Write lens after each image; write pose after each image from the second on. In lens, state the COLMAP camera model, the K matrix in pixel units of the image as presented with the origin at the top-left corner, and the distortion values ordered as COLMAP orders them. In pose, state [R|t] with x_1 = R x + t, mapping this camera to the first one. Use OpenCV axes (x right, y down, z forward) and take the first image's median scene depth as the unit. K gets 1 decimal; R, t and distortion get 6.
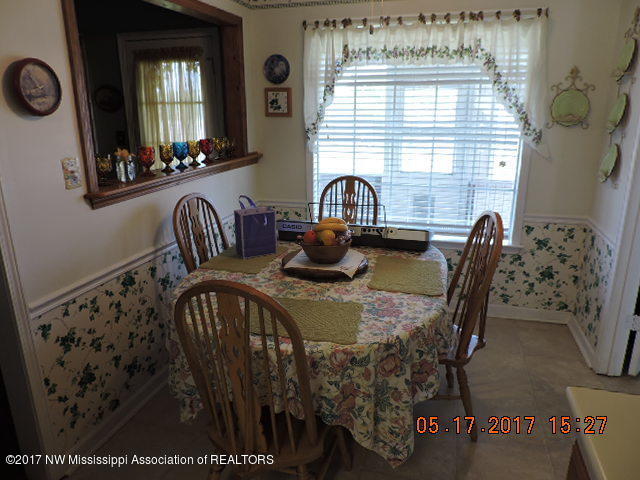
lens RADIAL K [[455.5, 0, 321.6], [0, 455.5, 241.0], [0, 0, 1]] dist [-0.012478, -0.009923]
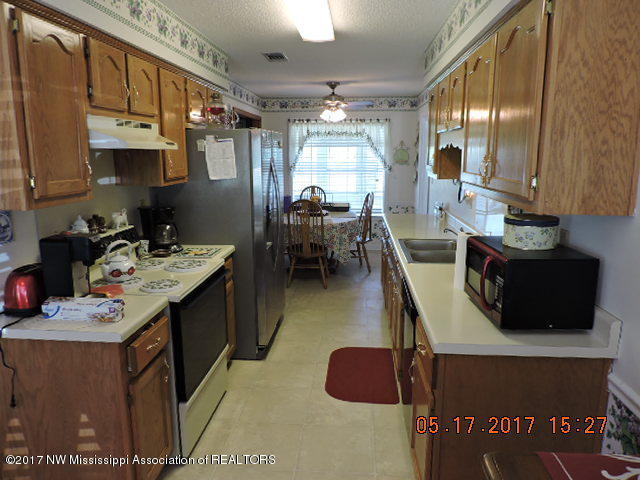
lens RADIAL K [[455.5, 0, 321.6], [0, 455.5, 241.0], [0, 0, 1]] dist [-0.012478, -0.009923]
pose [[0.978912, -0.033410, 0.201532, -0.367979], [0.054393, 0.993550, -0.099494, 0.362842], [-0.196908, 0.108357, 0.974416, -1.206643]]
